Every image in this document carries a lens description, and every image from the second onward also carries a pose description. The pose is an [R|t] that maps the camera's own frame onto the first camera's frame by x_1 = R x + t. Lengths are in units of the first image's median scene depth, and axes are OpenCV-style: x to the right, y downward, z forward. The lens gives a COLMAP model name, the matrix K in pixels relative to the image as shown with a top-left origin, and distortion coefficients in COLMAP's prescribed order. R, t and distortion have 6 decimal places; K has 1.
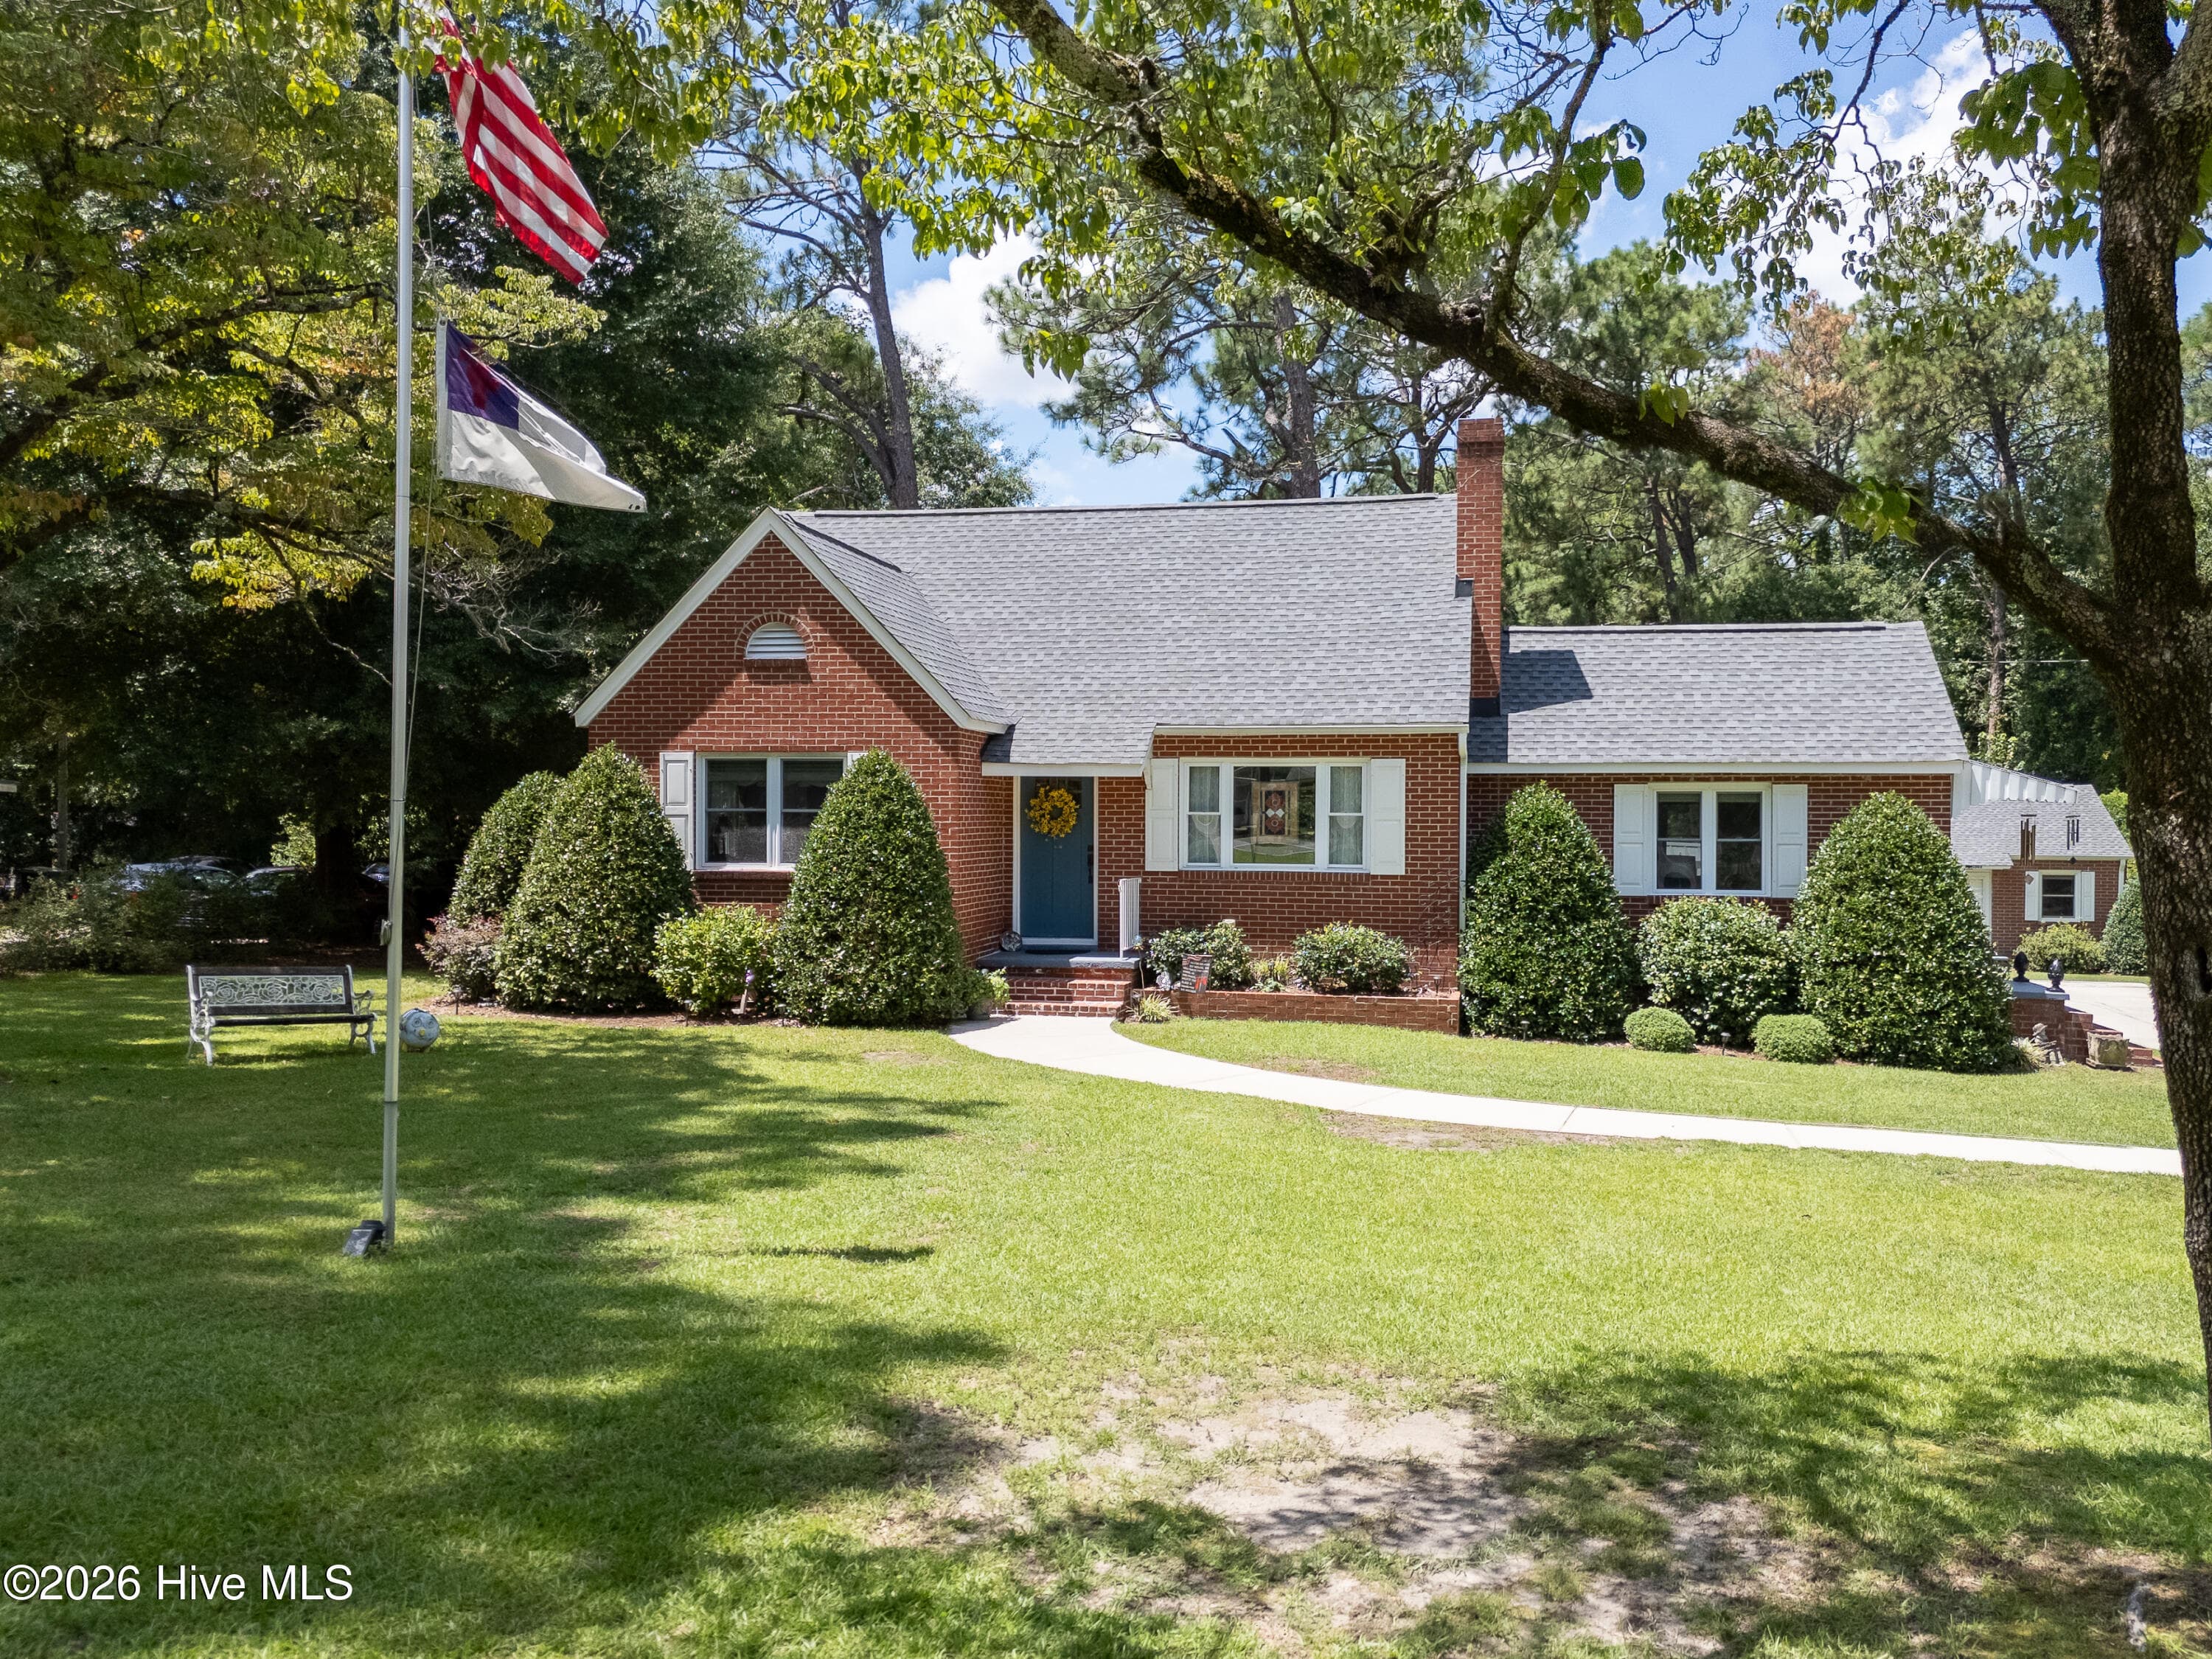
lens RADIAL K [[1854.1, 0, 1128.8], [0, 1854.1, 835.6], [0, 0, 1]] dist [0.085090, -0.044176]
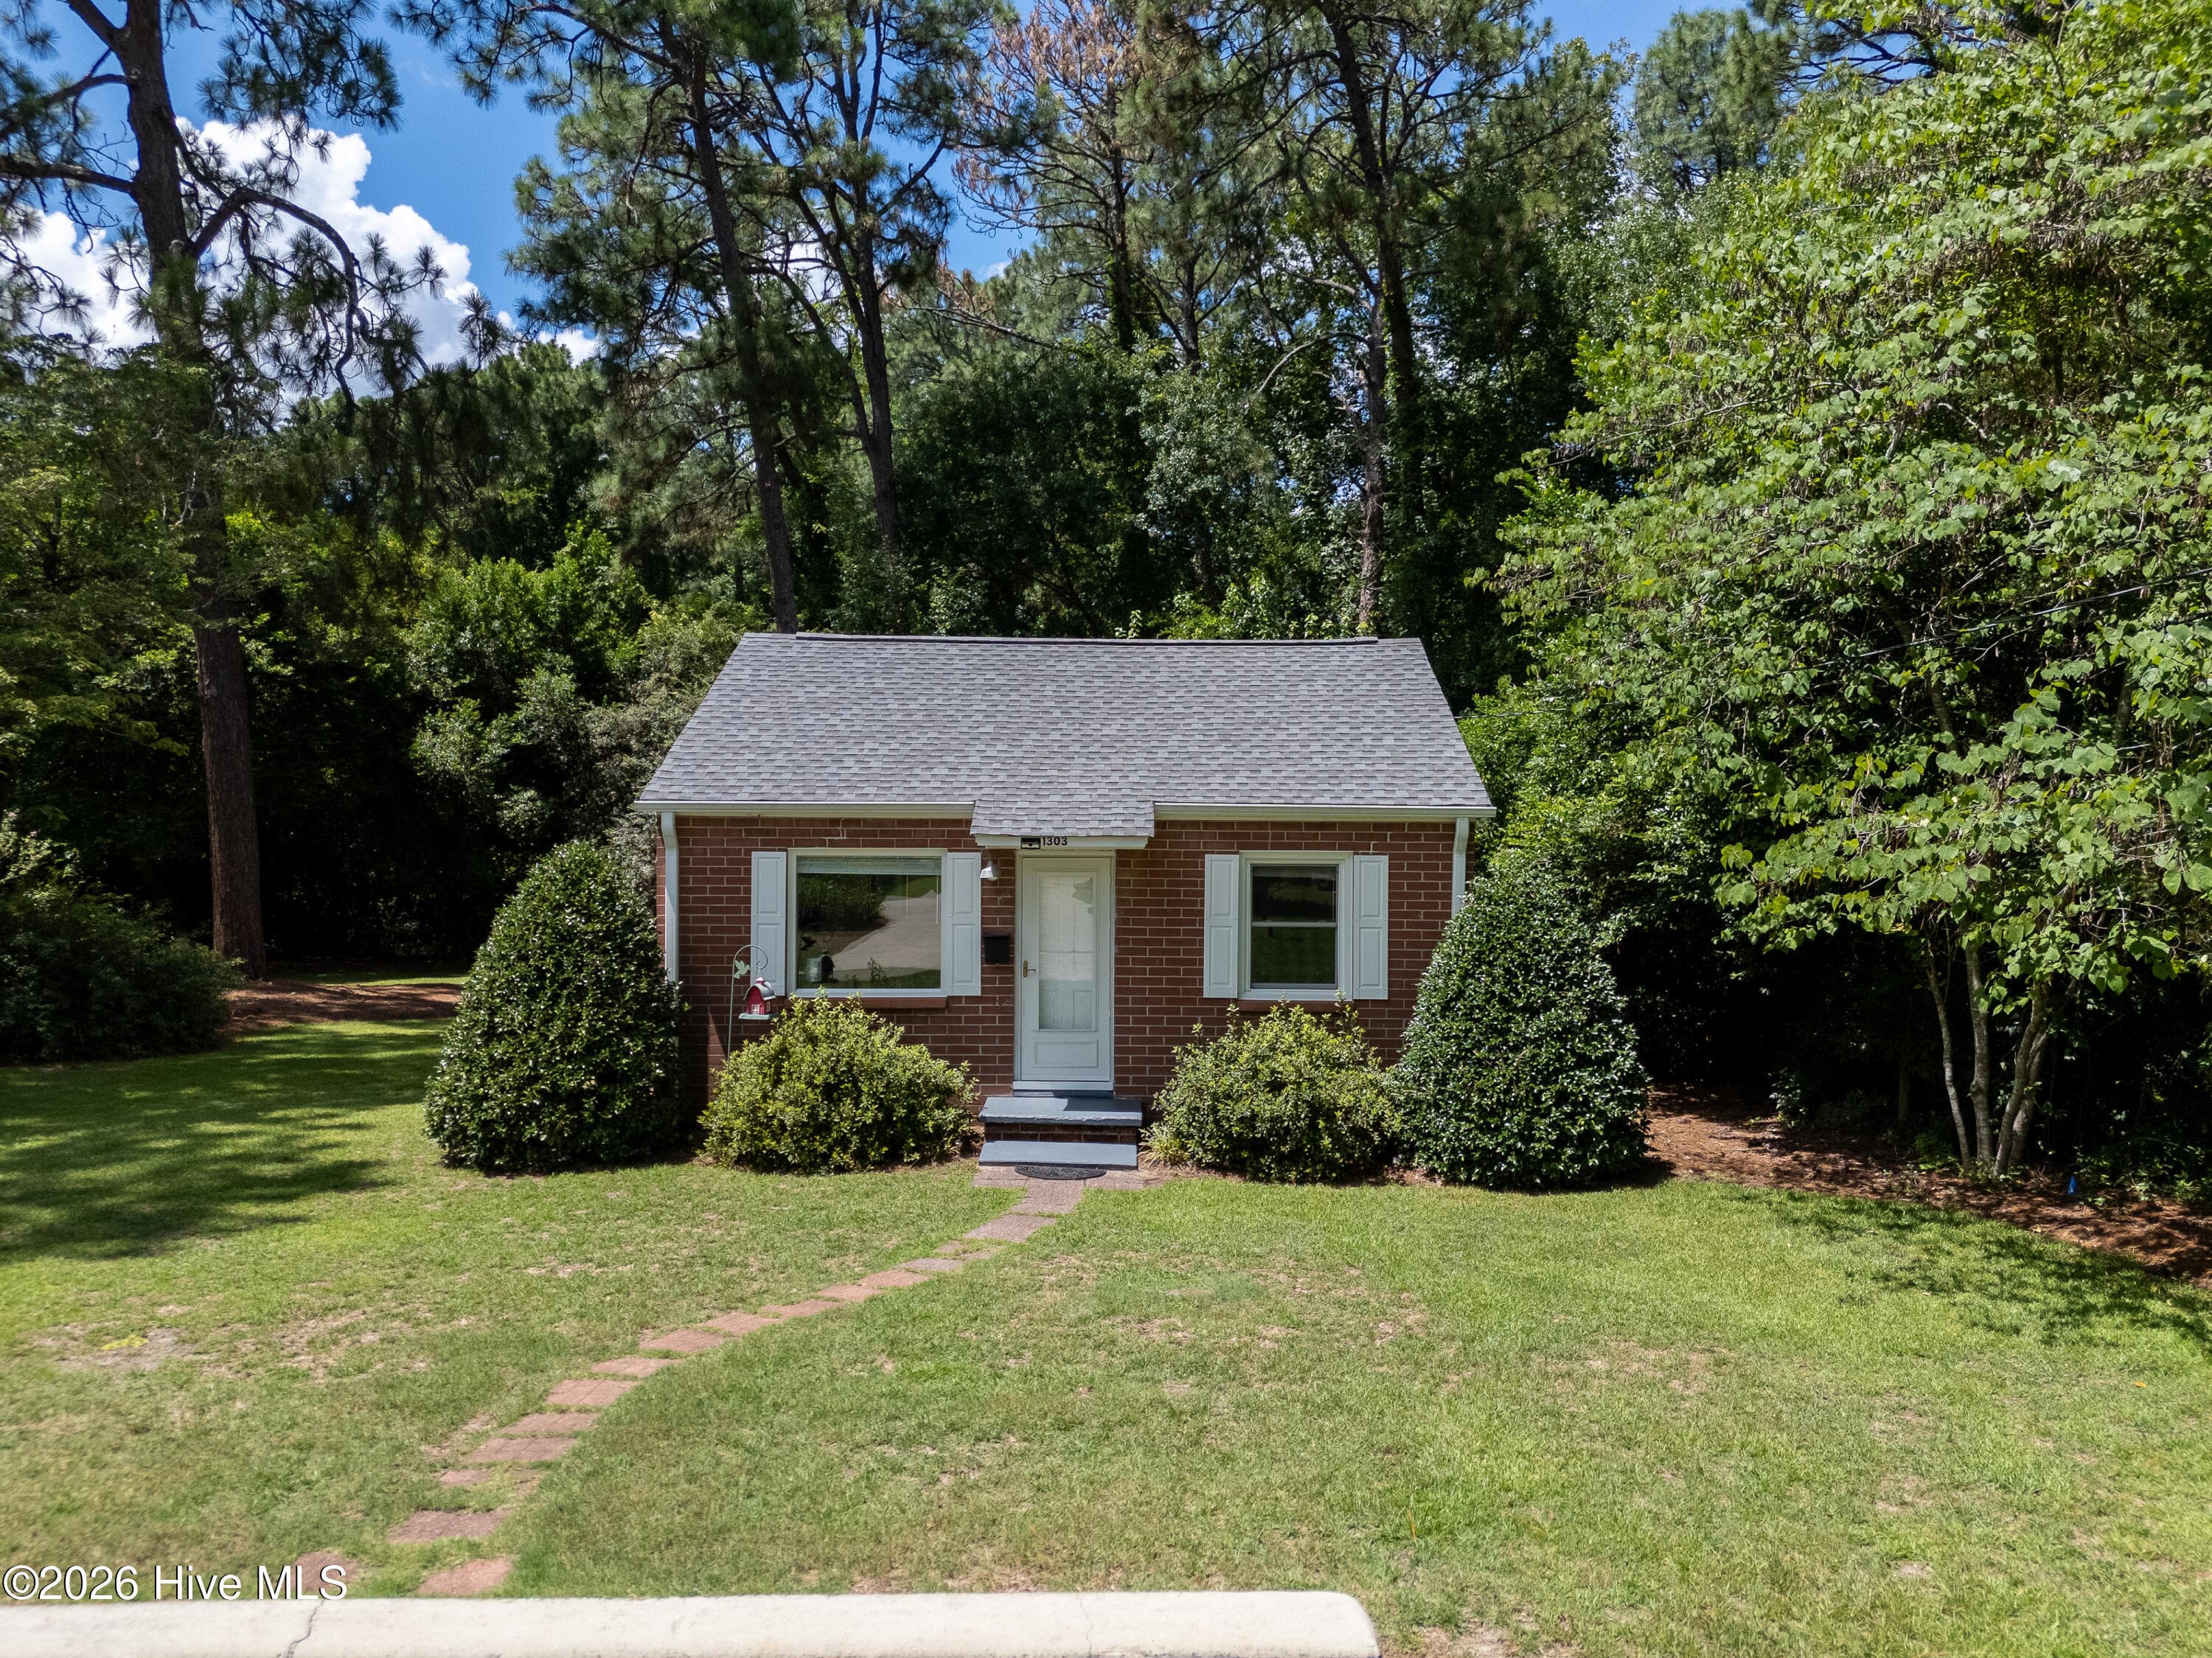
lens RADIAL K [[1607.6, 0, 1106.7], [0, 1607.6, 831.6], [0, 0, 1]] dist [0.071774, -0.069003]
pose [[0.980993, 0.001189, 0.194040, 0.991875], [-0.002173, 0.999986, 0.004860, 0.033642], [-0.194032, -0.005189, 0.980982, 1.775333]]
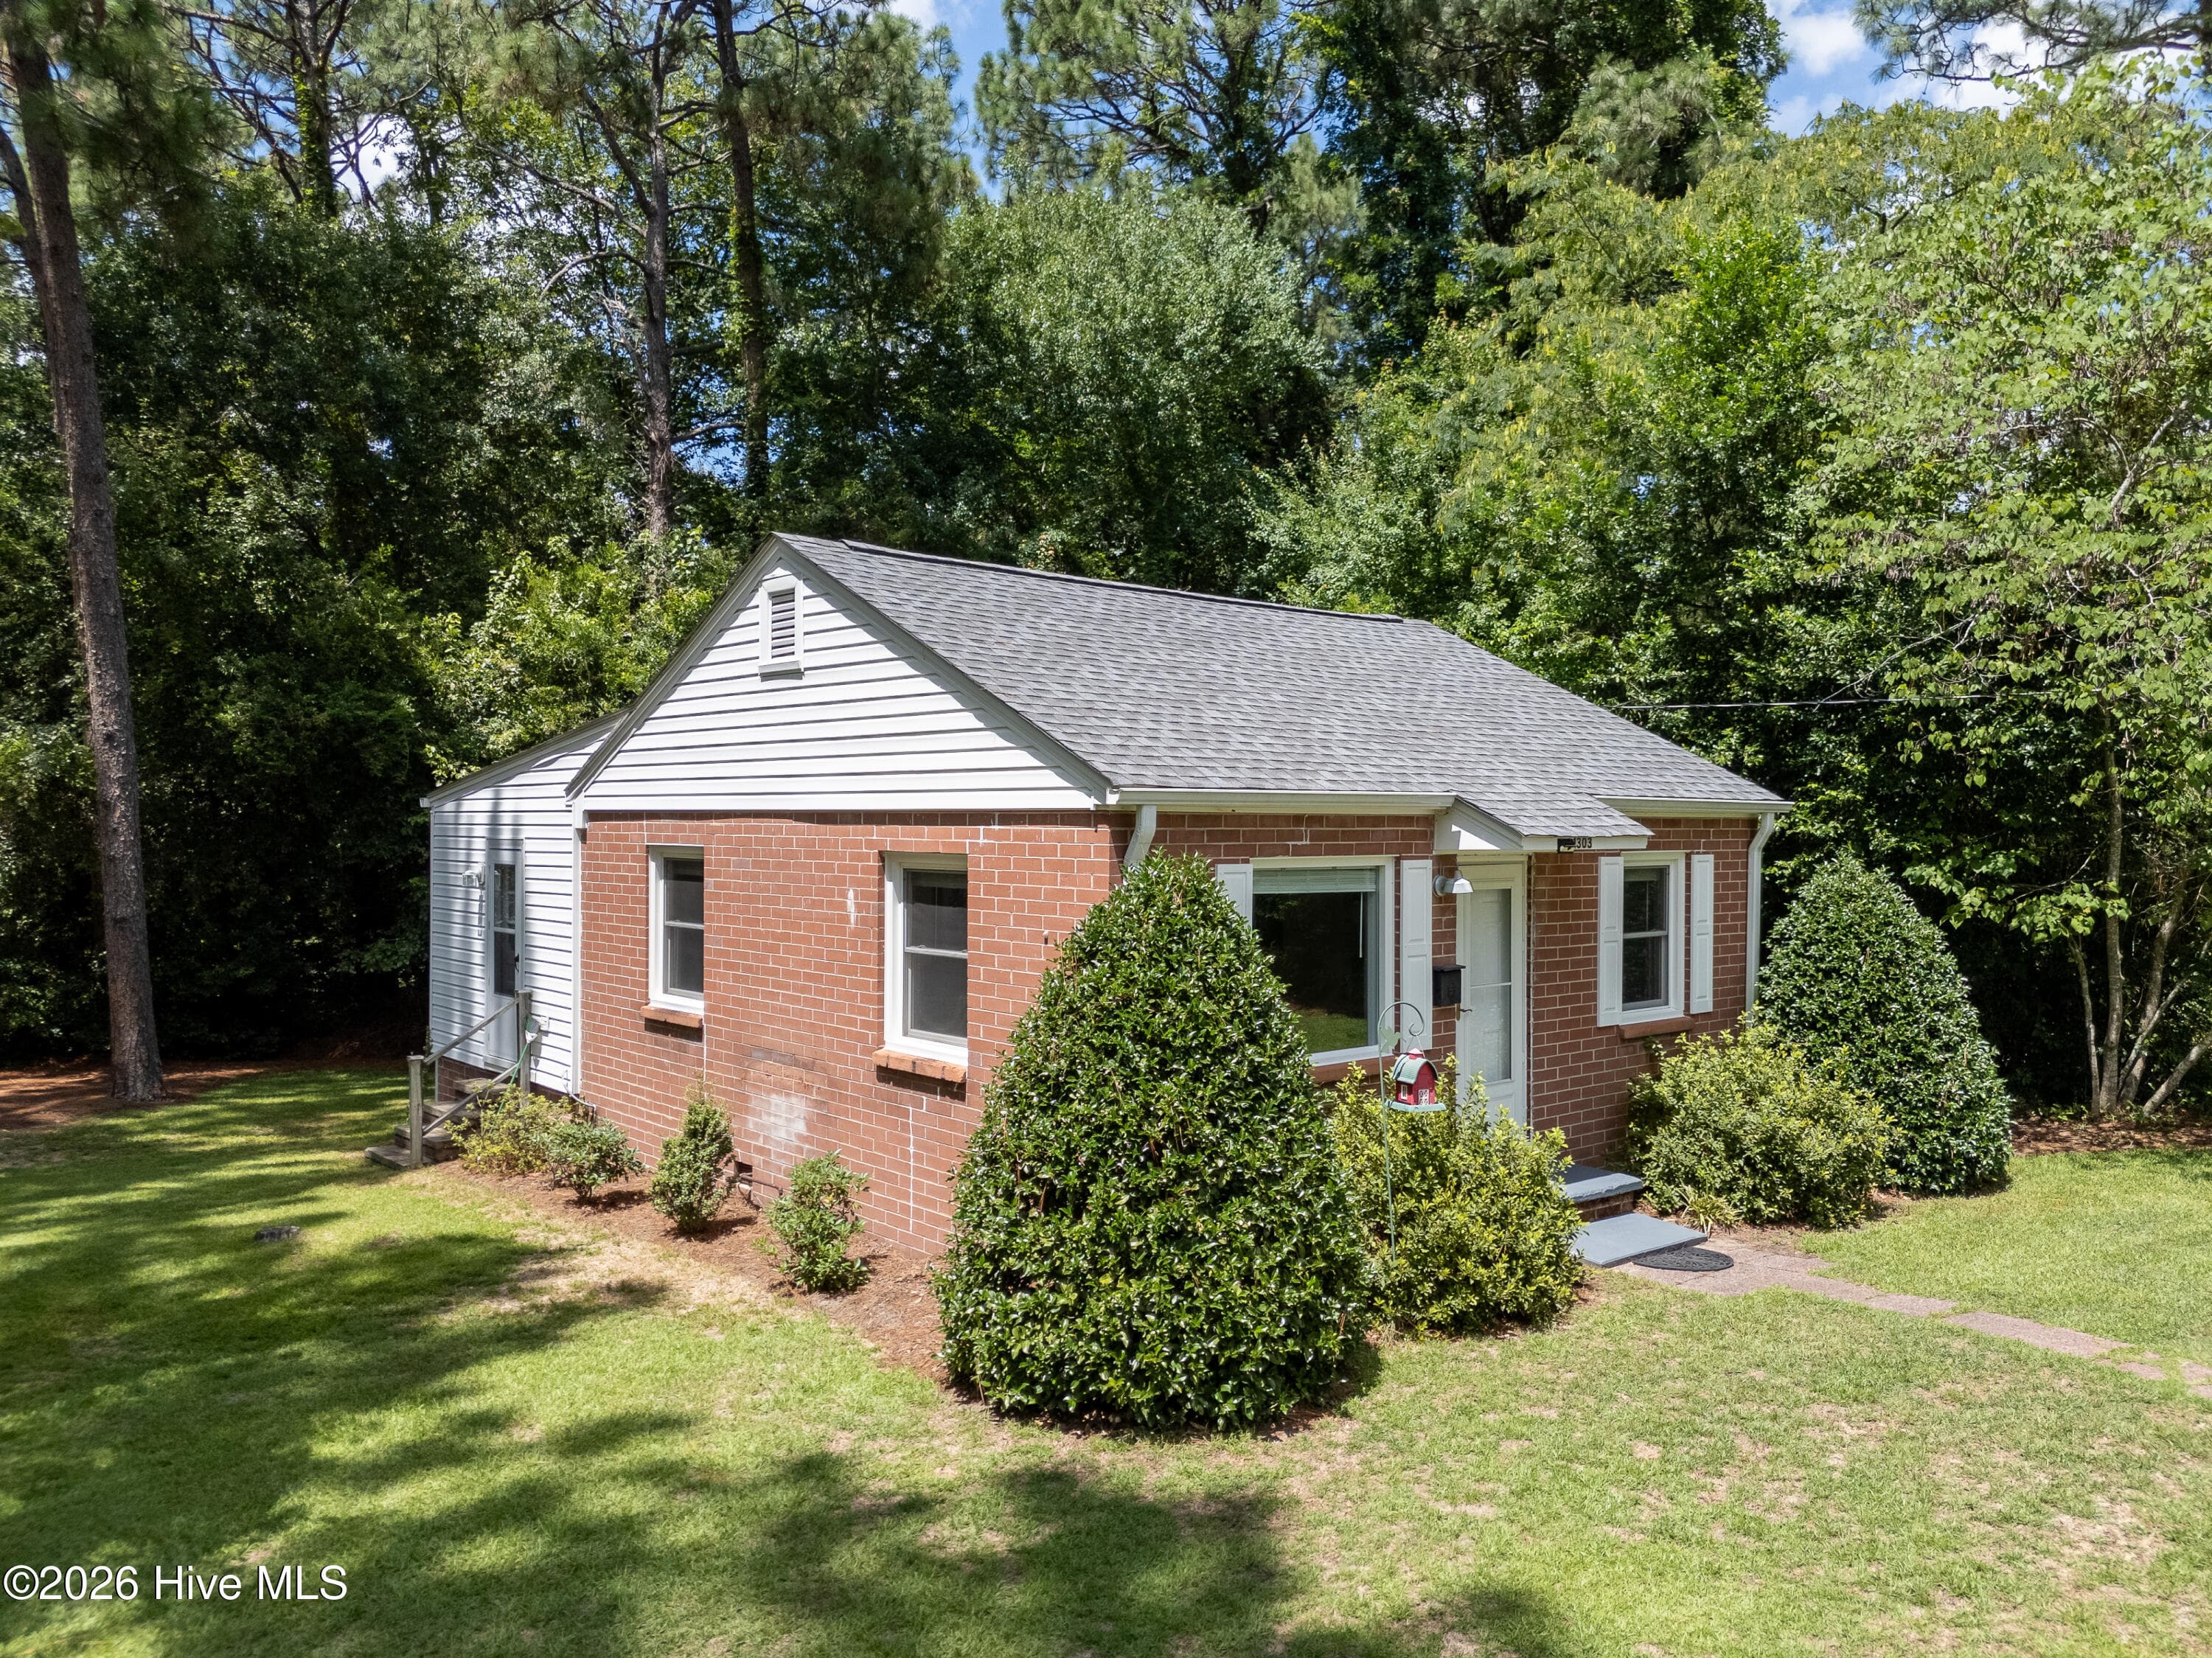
lens RADIAL K [[1607.6, 0, 1110.5], [0, 1607.6, 825.0], [0, 0, 1]] dist [0.071774, -0.069003]
pose [[0.598930, -0.002056, 0.800798, 0.575556], [0.003407, 0.999994, 0.000020, 0.034502], [-0.800794, 0.002717, 0.598934, 2.248230]]
